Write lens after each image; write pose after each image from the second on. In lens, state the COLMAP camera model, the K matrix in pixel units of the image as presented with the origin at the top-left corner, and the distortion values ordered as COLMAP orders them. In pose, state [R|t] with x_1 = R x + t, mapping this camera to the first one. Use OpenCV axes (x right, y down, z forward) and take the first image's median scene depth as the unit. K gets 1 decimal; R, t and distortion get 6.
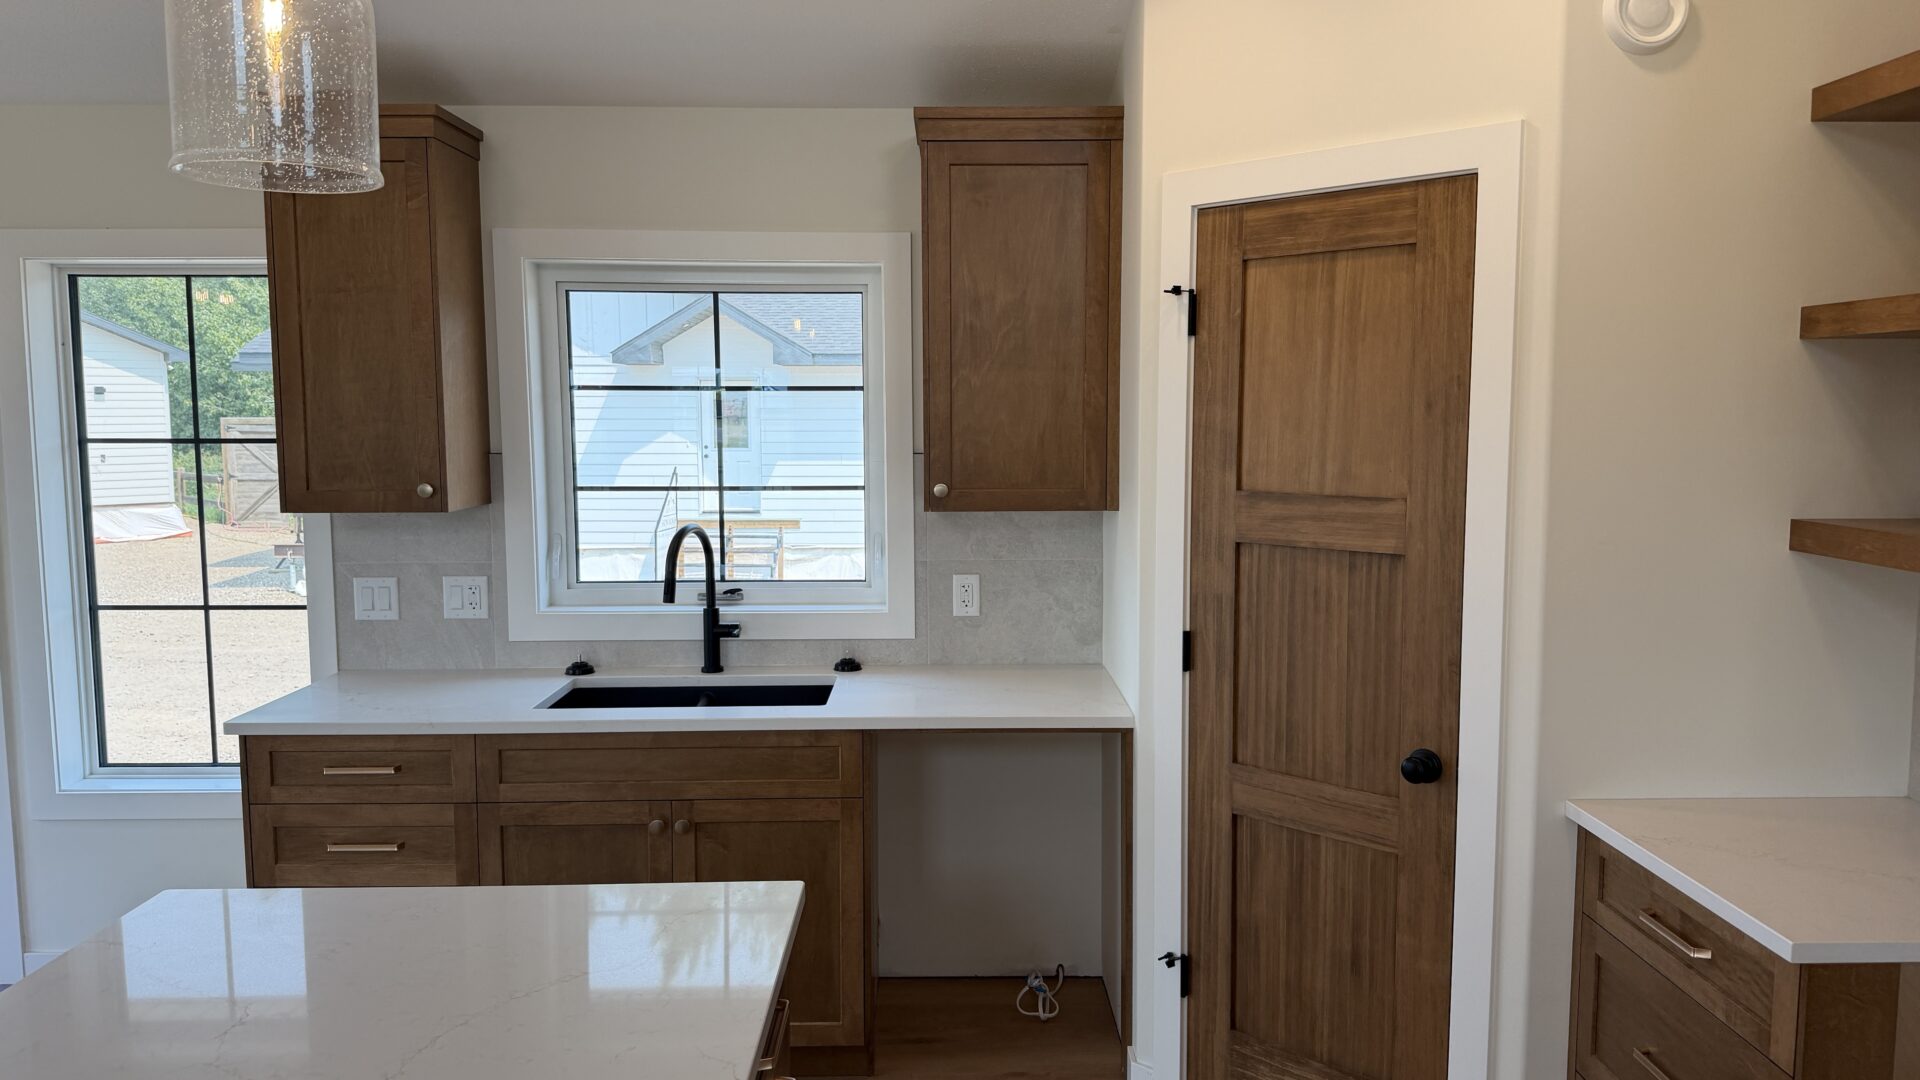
lens RADIAL K [[1317.9, 0, 962.0], [0, 1317.9, 531.7], [0, 0, 1]] dist [0.120684, -0.210737]
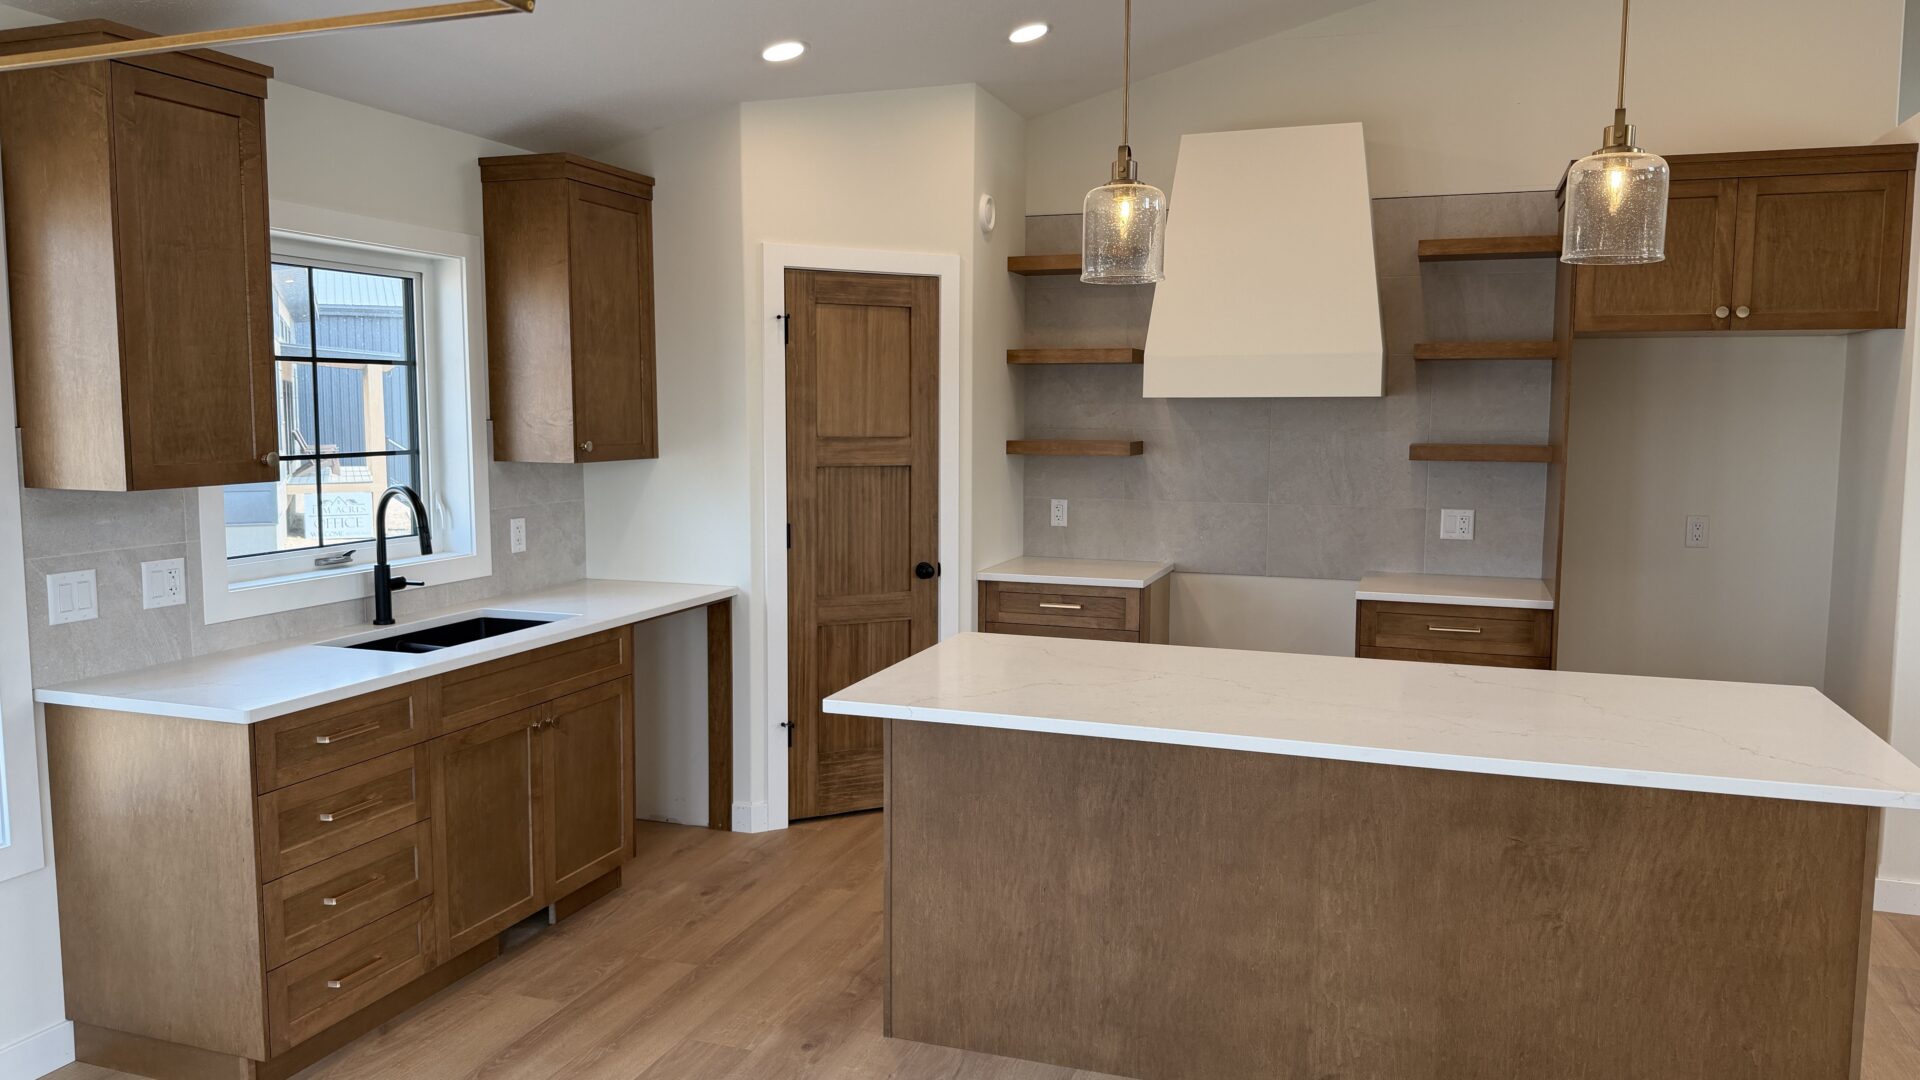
lens RADIAL K [[1317.9, 0, 962.0], [0, 1317.9, 531.7], [0, 0, 1]] dist [0.120684, -0.210737]
pose [[0.353972, -0.085241, 0.931364, -1.382124], [0.077849, 0.995067, 0.061484, 0.000886], [-0.932010, 0.050742, 0.358862, 0.224484]]
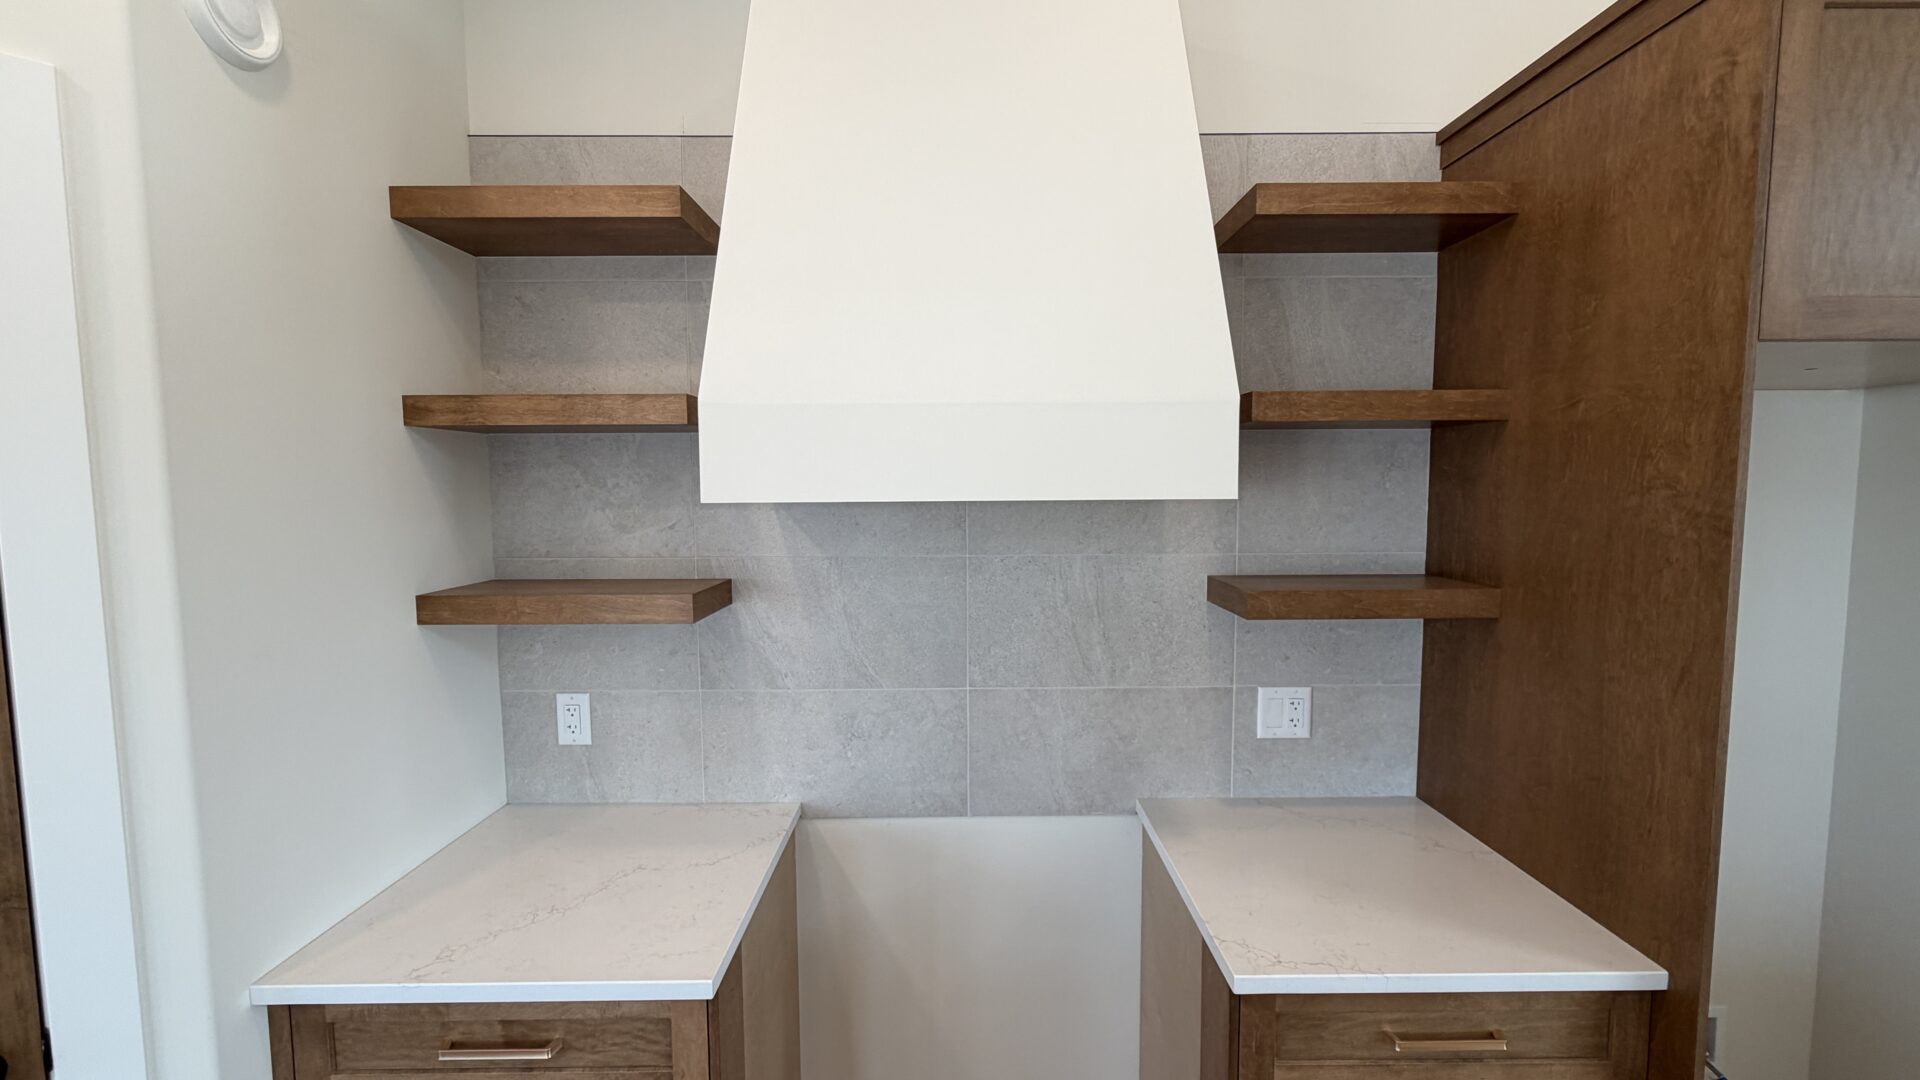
lens RADIAL K [[782.0, 0, 963.9], [0, 782.0, 542.2], [0, 0, 1]] dist [0.010473, 0.000065]
pose [[0.015426, -0.072736, 0.997232, 0.007077], [0.094546, 0.992988, 0.070964, -0.048314], [-0.995401, 0.093189, 0.022195, 0.485812]]
